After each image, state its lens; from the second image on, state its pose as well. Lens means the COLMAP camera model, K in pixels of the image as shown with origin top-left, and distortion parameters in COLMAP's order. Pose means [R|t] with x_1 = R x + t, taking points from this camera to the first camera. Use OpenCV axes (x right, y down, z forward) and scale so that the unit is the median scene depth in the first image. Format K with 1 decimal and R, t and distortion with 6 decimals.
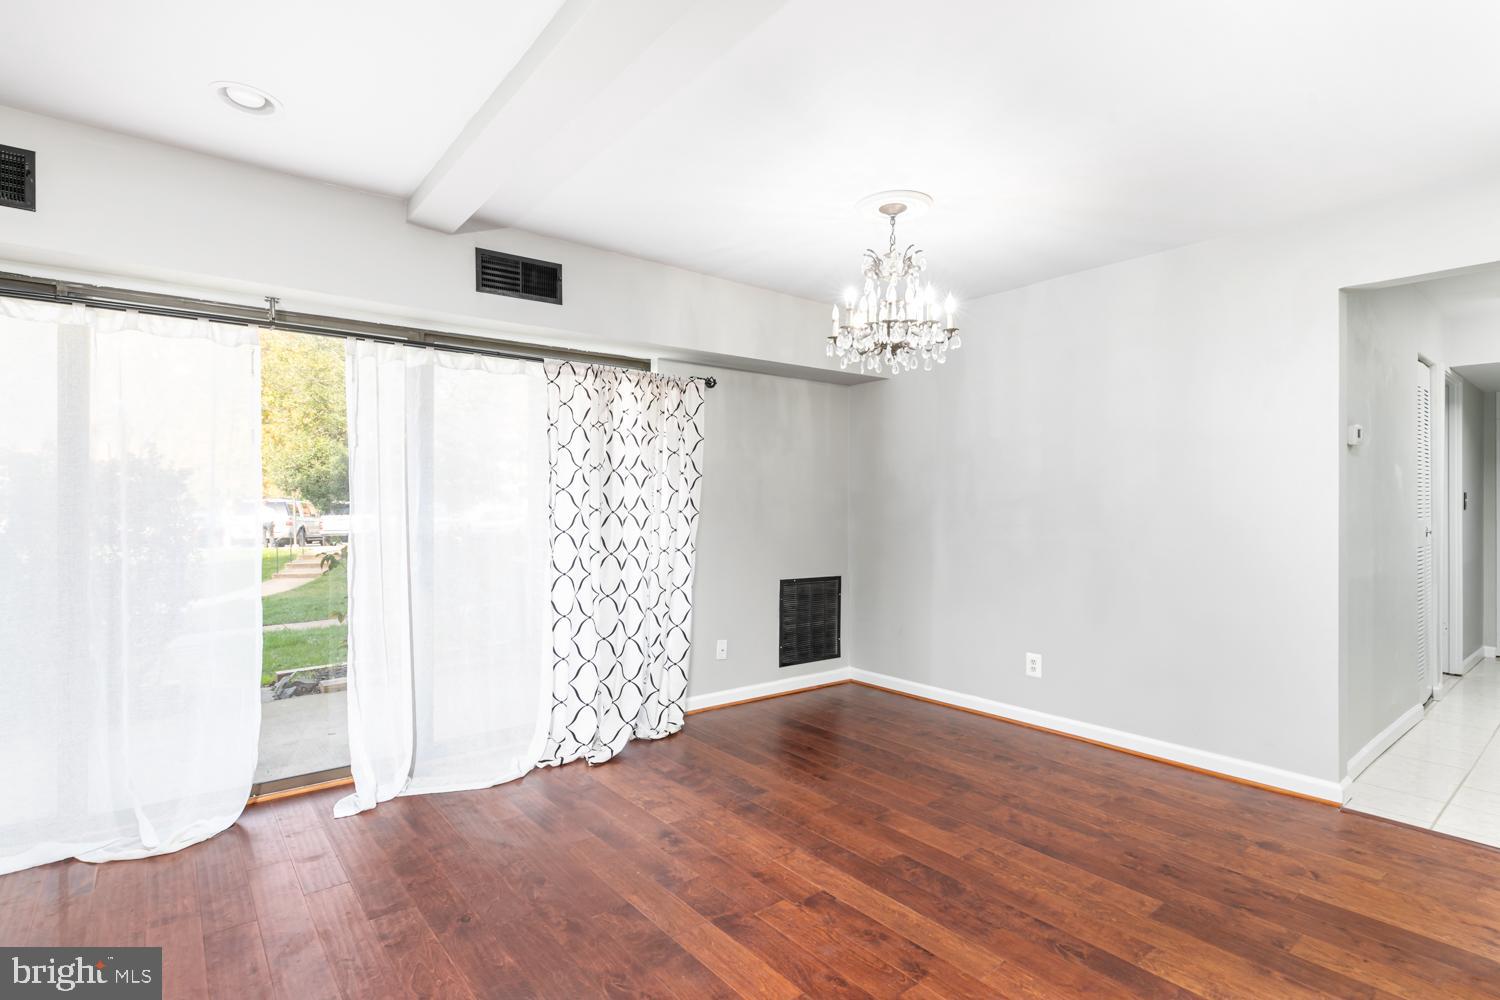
lens RADIAL K [[711.7, 0, 750.6], [0, 711.7, 504.3], [0, 0, 1]] dist [-0.003592, -0.000880]
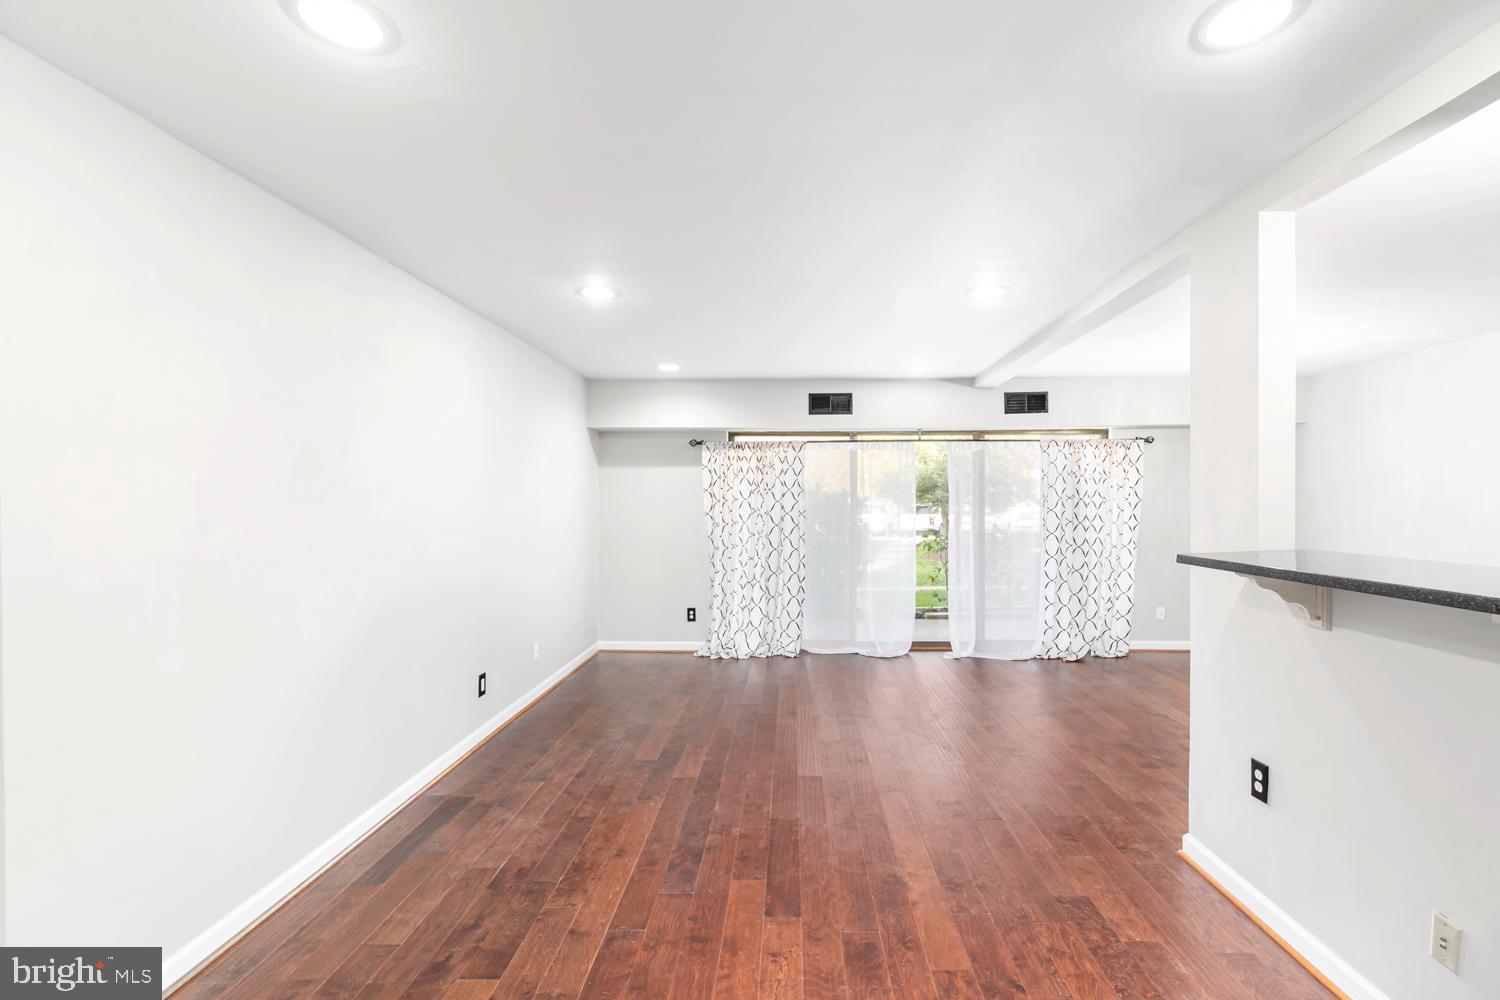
lens RADIAL K [[679.8, 0, 781.3], [0, 679.8, 503.4], [0, 0, 1]] dist [-0.001135, -0.002138]
pose [[0.761670, -0.005679, -0.647941, 0.327314], [0.007655, 0.999971, 0.000233, -0.043262], [0.647920, -0.005138, 0.761691, -0.743129]]
